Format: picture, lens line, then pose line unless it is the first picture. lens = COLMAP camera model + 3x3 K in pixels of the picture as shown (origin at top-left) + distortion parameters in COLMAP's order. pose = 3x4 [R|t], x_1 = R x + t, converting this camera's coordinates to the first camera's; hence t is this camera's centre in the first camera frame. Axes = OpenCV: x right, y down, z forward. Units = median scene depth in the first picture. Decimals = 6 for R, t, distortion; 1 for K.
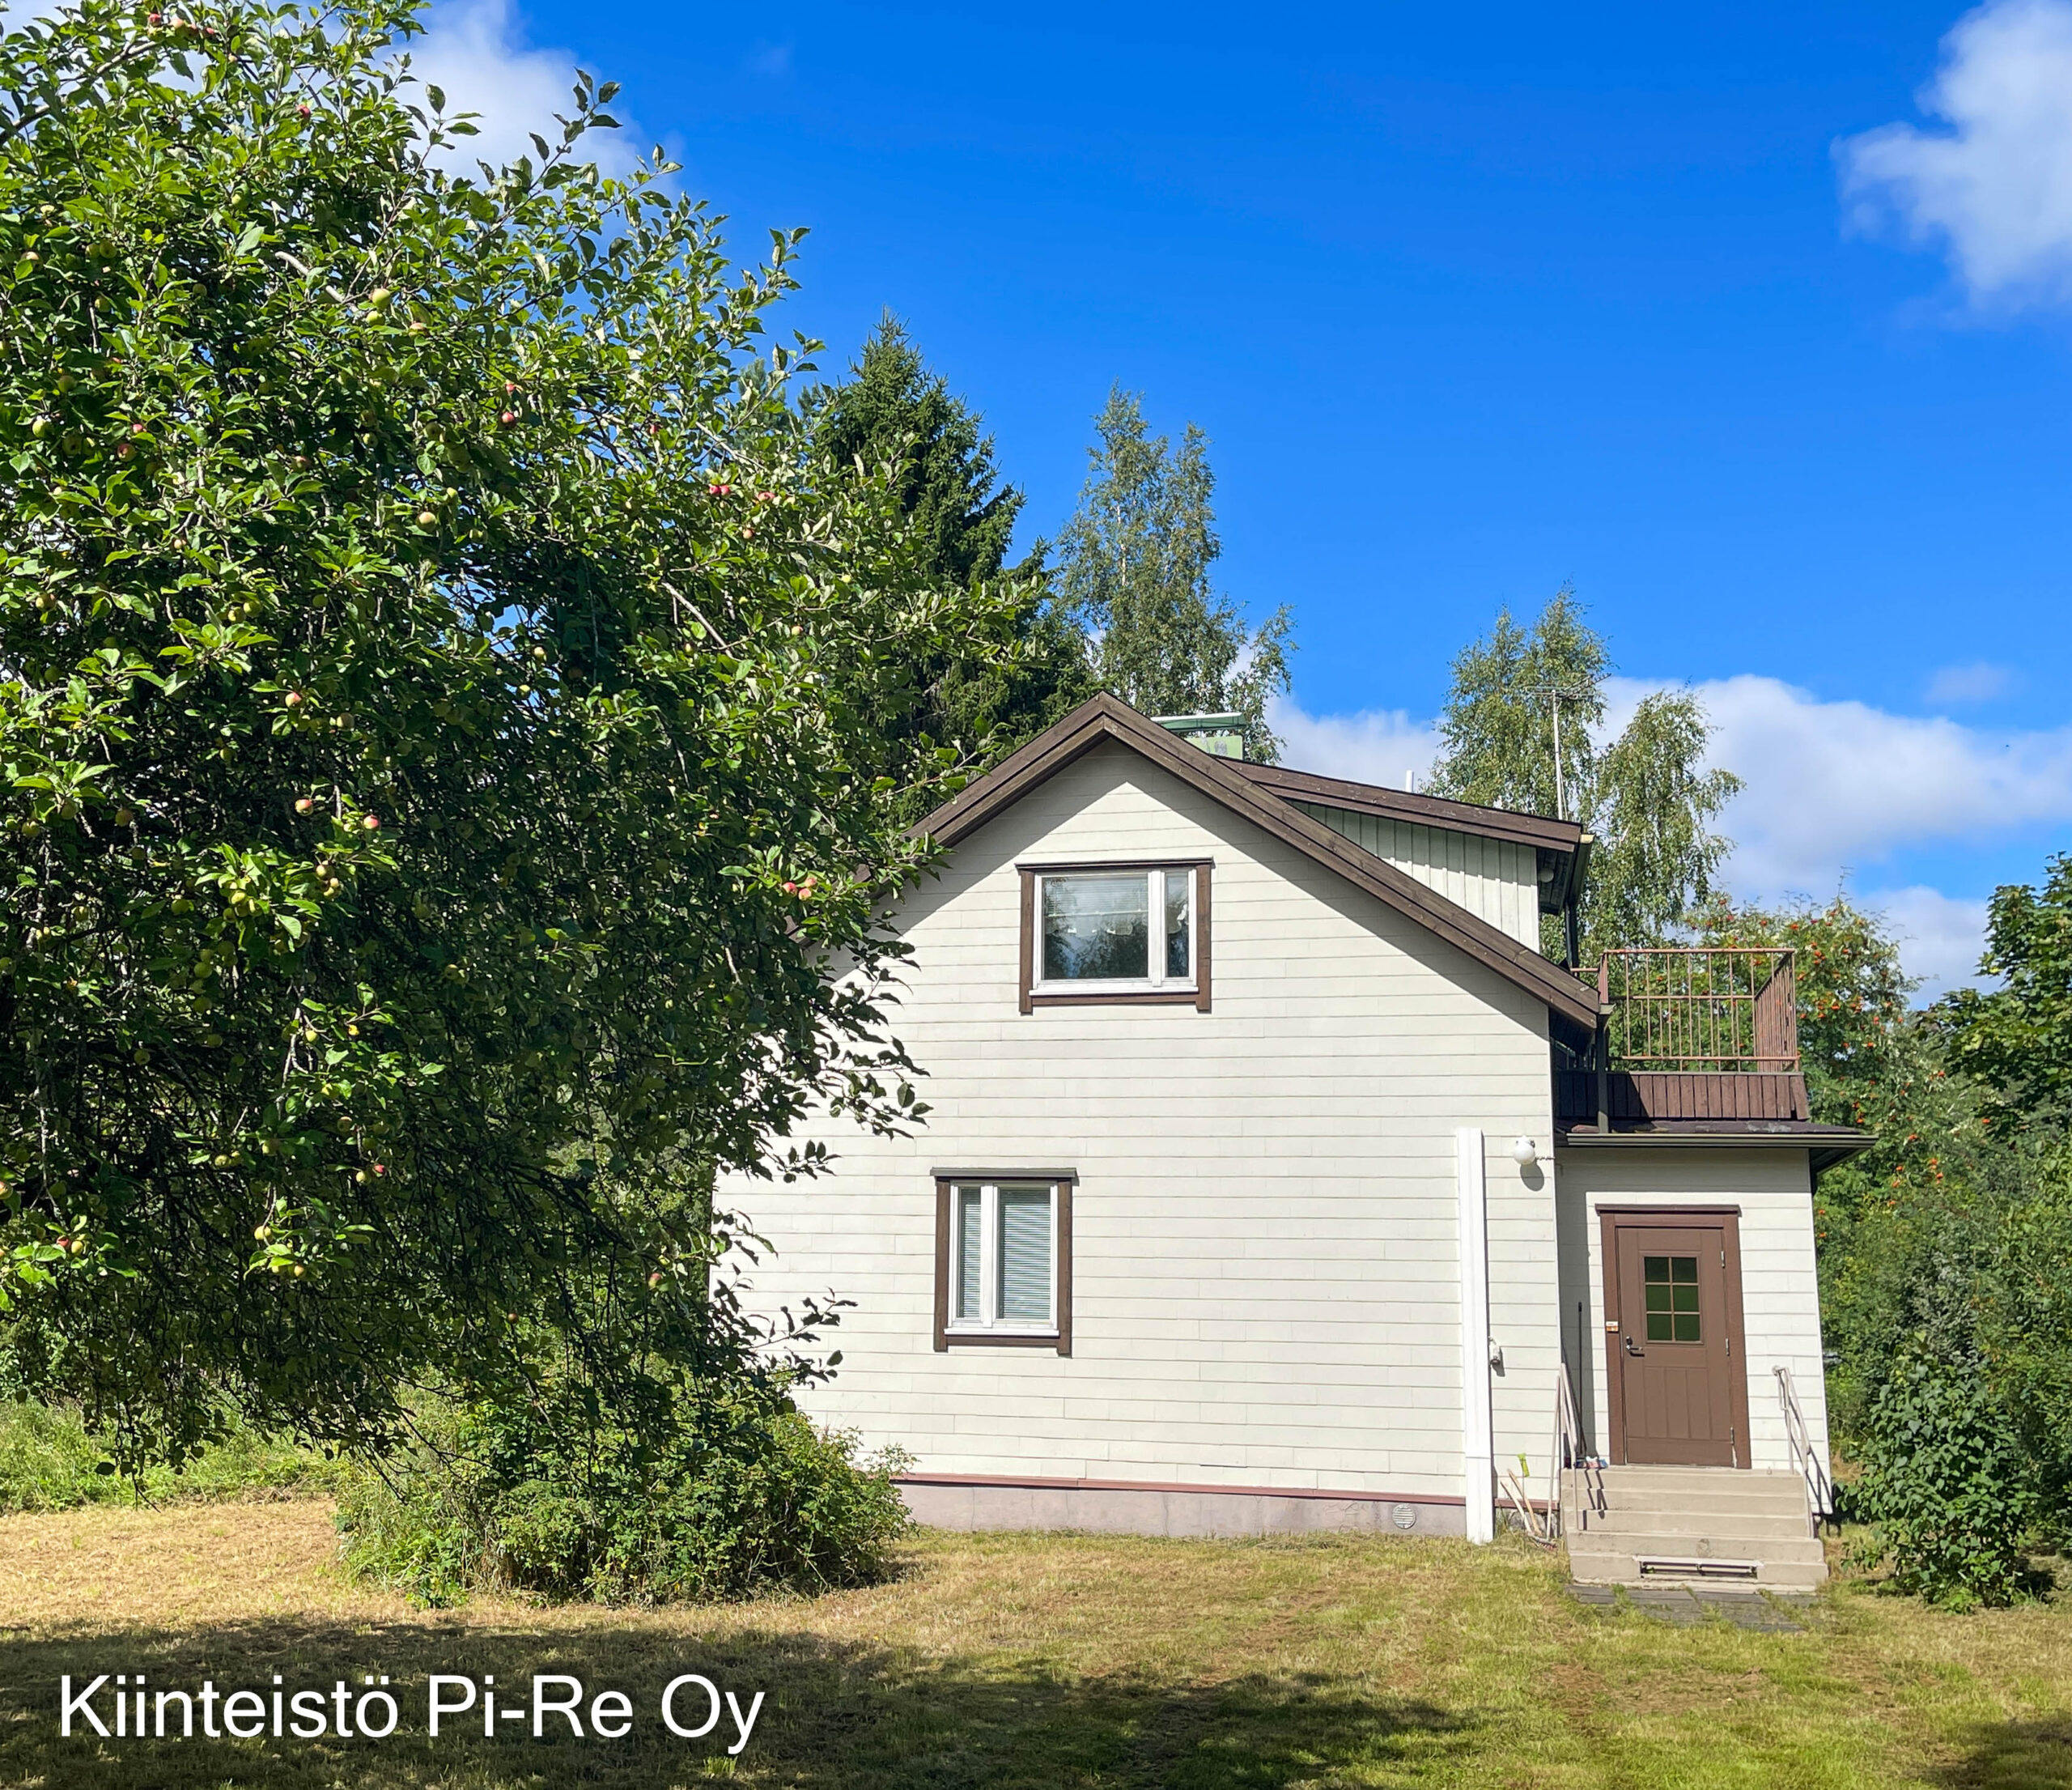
lens RADIAL K [[2212.4, 0, 872.8], [0, 2212.4, 918.1], [0, 0, 1]] dist [0.055536, -0.056414]
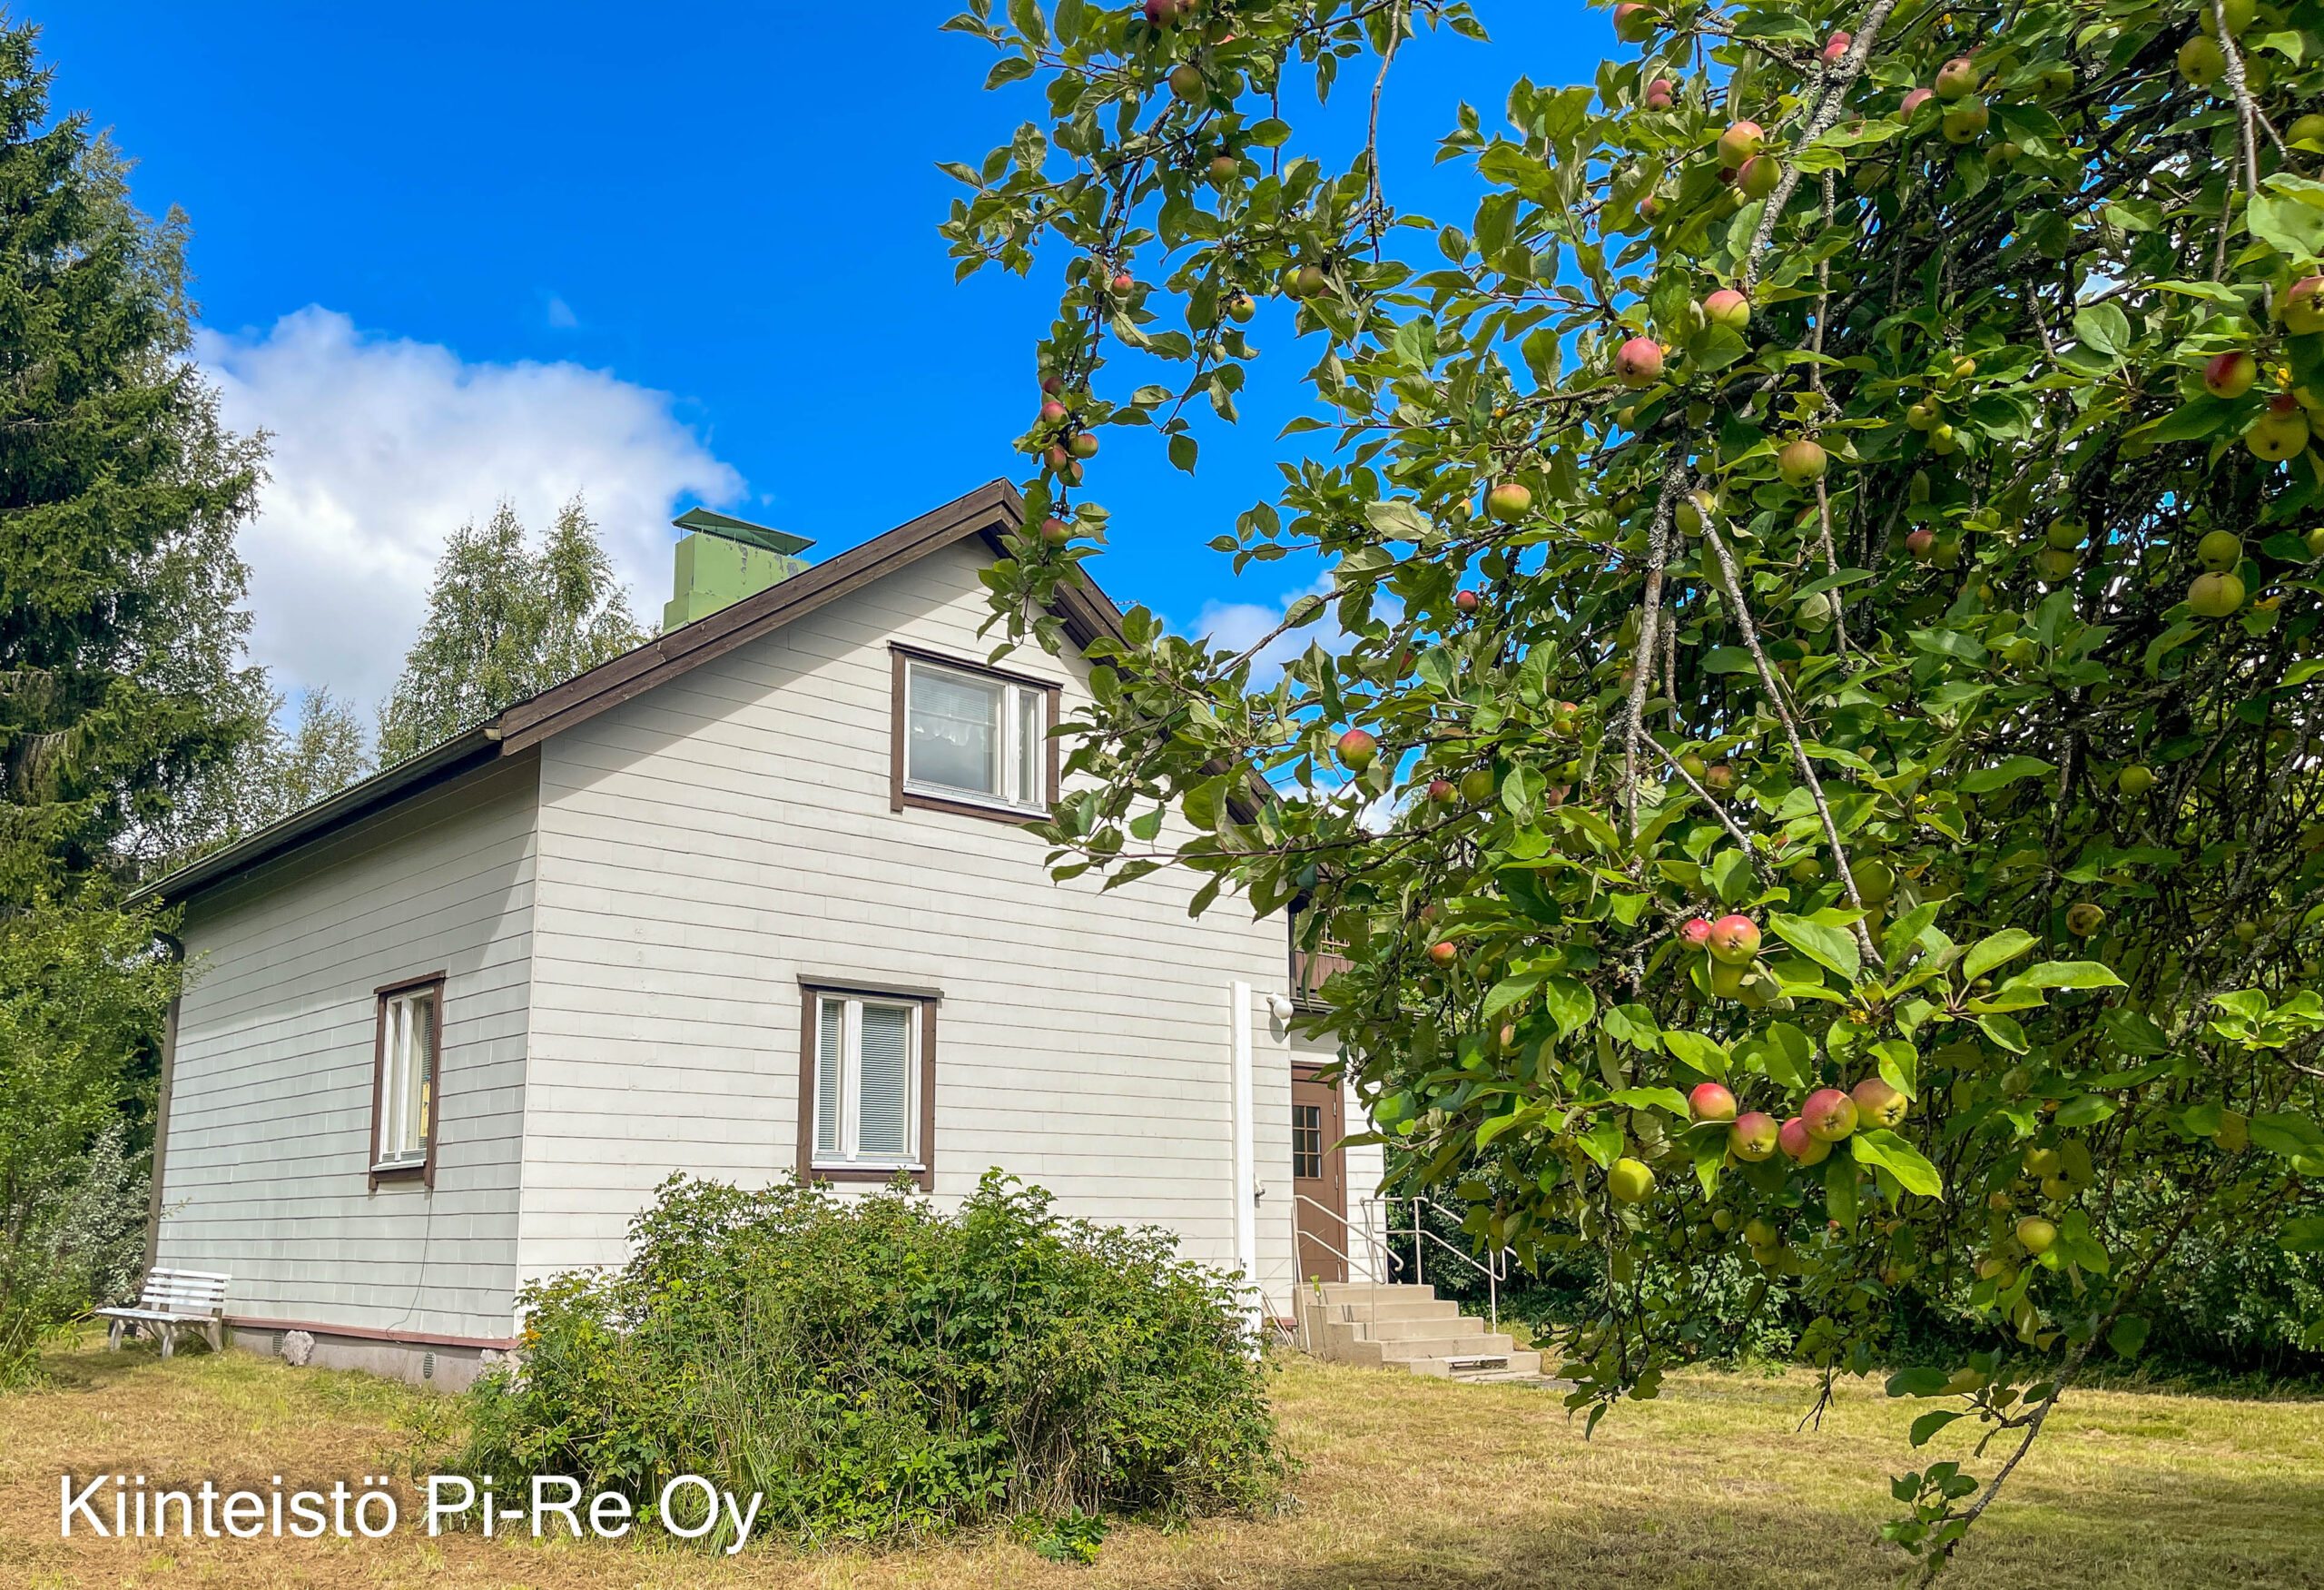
lens RADIAL K [[1941.8, 0, 1075.6], [0, 1941.8, 921.4], [0, 0, 1]] dist [0.122301, -0.286935]
pose [[0.570466, 0.113834, 0.813394, -0.528260], [-0.150142, 0.988114, -0.032985, 0.103395], [-0.807481, -0.103308, 0.580777, 0.491644]]
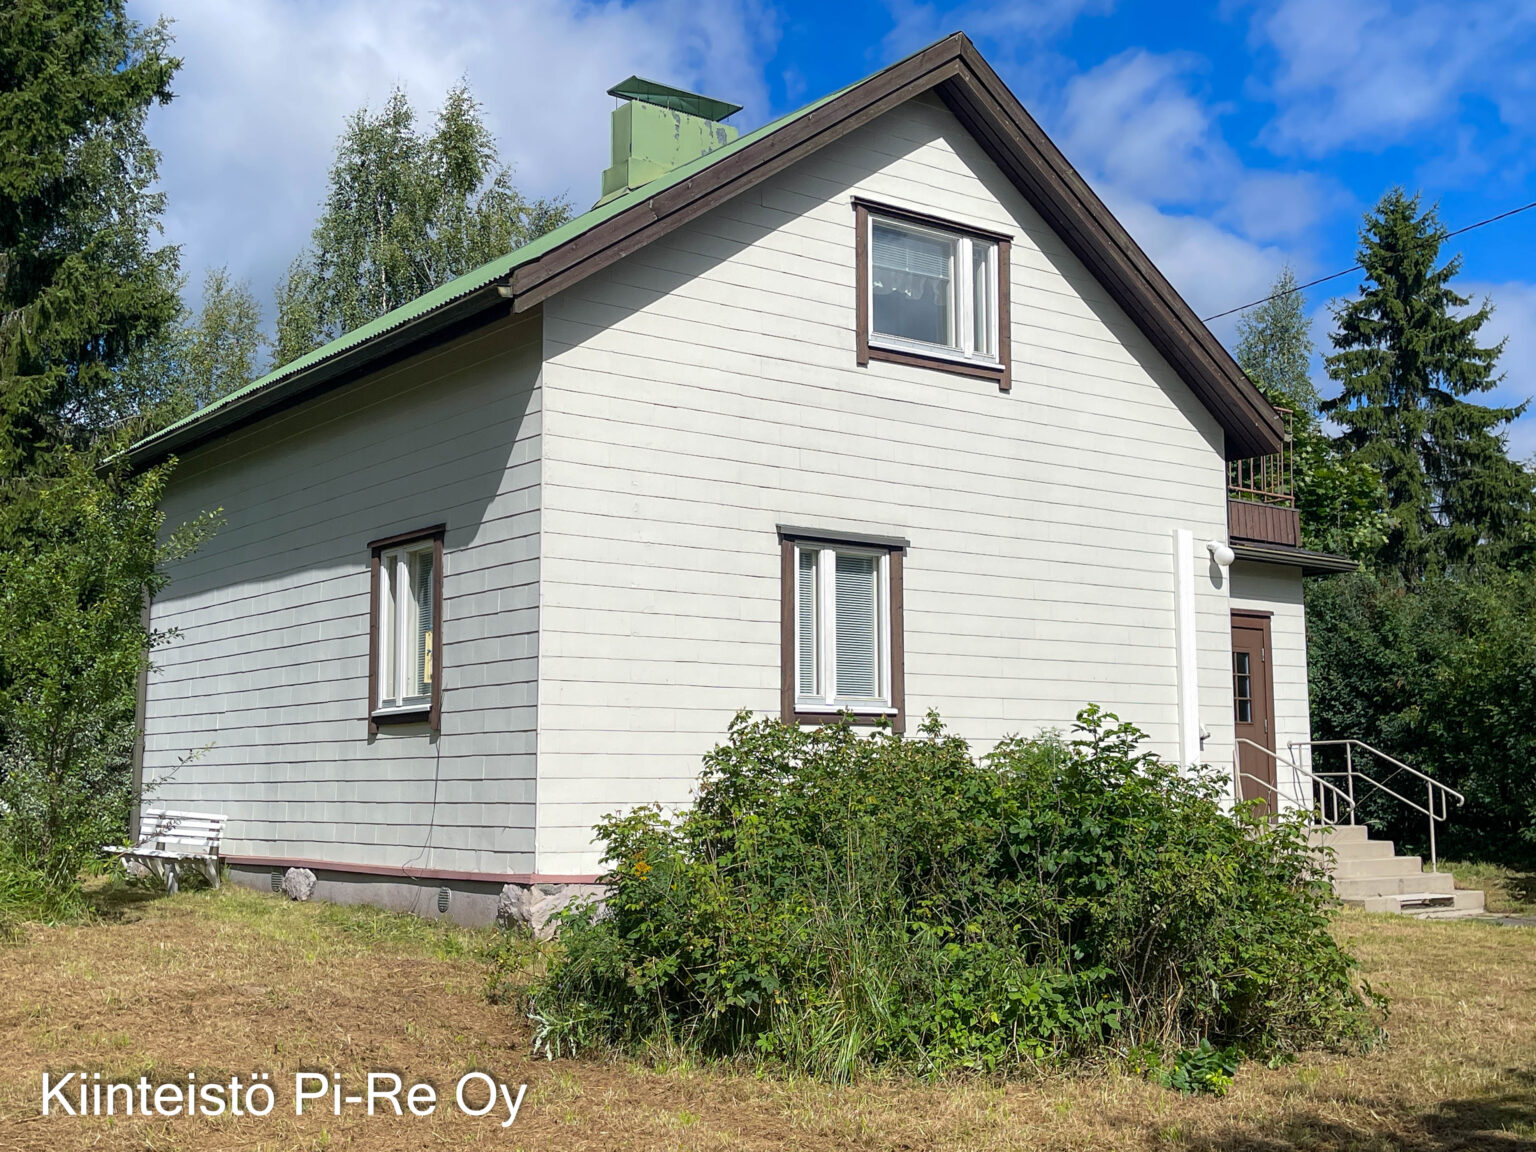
lens RADIAL K [[1839.3, 0, 747.6], [0, 1839.3, 558.9], [0, 0, 1]] dist [0.128432, -0.373926]
pose [[0.619342, 0.076418, 0.781393, -0.553159], [-0.139071, 0.990192, 0.013391, 0.120374], [-0.772706, -0.116963, 0.623895, 0.564460]]
